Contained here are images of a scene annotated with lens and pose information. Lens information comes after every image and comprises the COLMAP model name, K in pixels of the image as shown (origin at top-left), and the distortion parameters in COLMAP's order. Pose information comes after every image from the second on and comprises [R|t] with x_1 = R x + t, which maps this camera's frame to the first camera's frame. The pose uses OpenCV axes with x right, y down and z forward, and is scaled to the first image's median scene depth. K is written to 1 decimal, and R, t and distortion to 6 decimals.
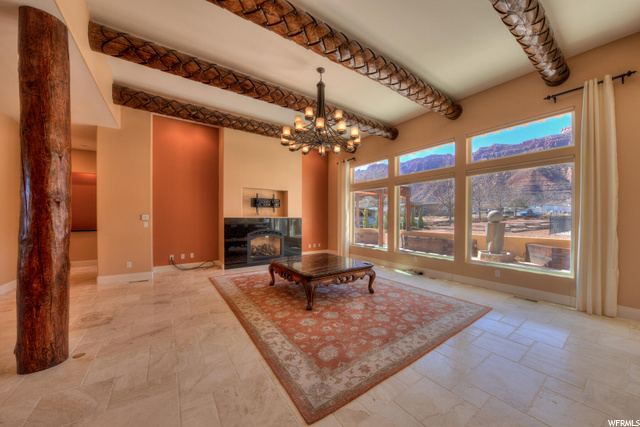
lens RADIAL K [[225.3, 0, 329.6], [0, 225.3, 222.0], [0, 0, 1]] dist [-0.018780, -0.000099]
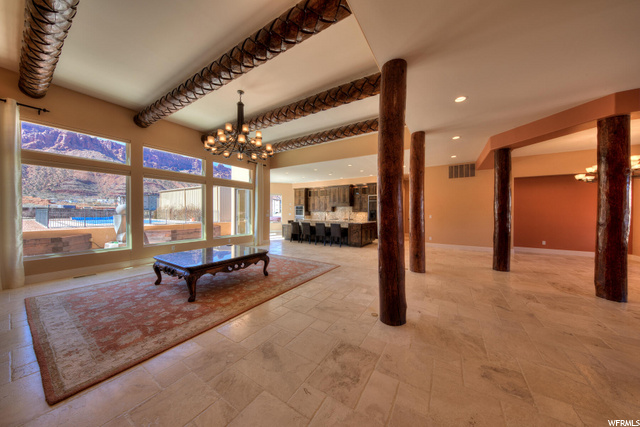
lens RADIAL K [[201.4, 0, 321.6], [0, 201.4, 210.1], [0, 0, 1]] dist [-0.002625, -0.001568]
pose [[-0.368810, 0.001724, 0.929503, -1.212757], [0.012526, 0.999917, 0.003115, -0.025103], [-0.929420, 0.012792, -0.368801, 0.969959]]
